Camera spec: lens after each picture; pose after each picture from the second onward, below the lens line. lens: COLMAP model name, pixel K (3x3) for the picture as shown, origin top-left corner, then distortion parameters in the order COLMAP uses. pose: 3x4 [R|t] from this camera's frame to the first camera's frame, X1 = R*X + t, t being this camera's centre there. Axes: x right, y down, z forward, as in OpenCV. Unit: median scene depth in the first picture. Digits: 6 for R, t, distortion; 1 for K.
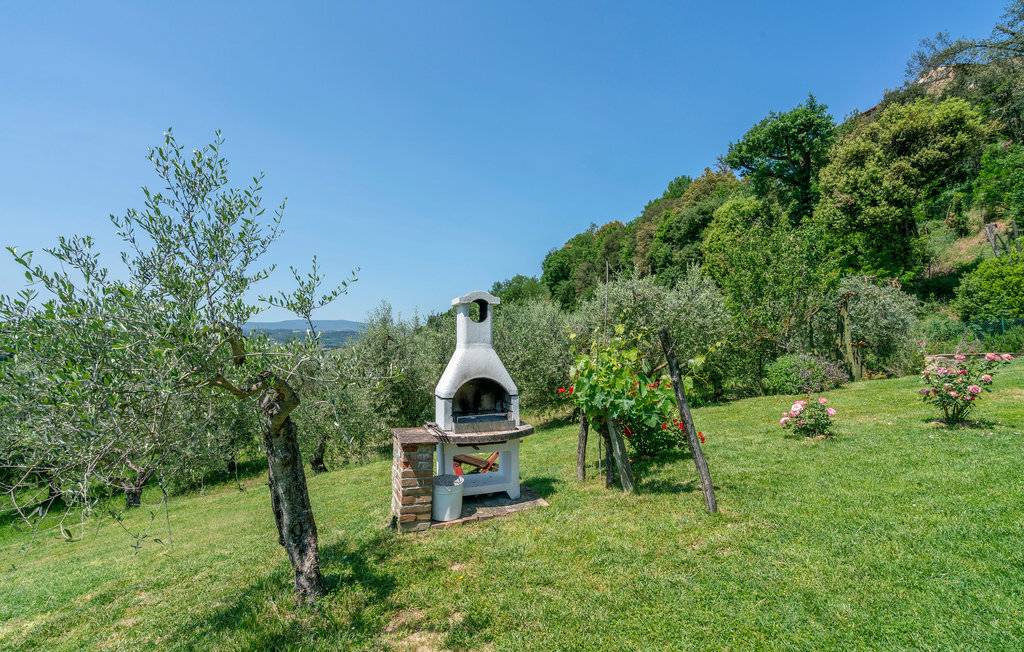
lens RADIAL K [[465.0, 0, 510.9], [0, 465.0, 335.8], [0, 0, 1]] dist [0.001381, 0.000710]
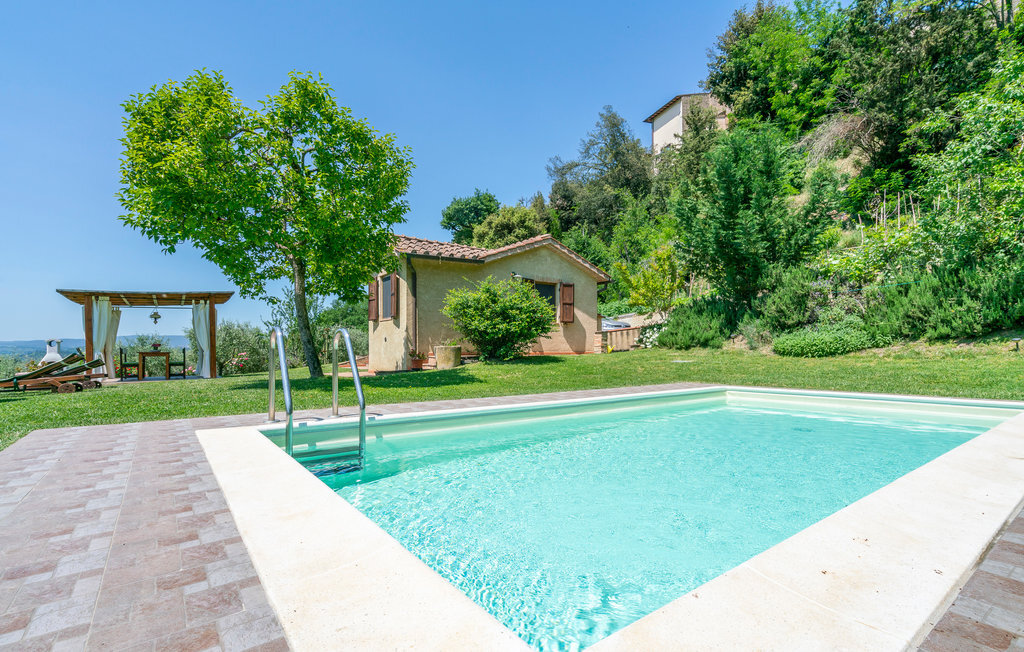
lens RADIAL K [[477.5, 0, 524.6], [0, 477.5, 343.0], [0, 0, 1]] dist [0.000305, 0.000171]
pose [[0.969470, -0.013971, 0.244812, 0.500894], [0.016791, 0.999814, -0.009437, 0.007645], [-0.244634, 0.013259, 0.969525, -0.682923]]
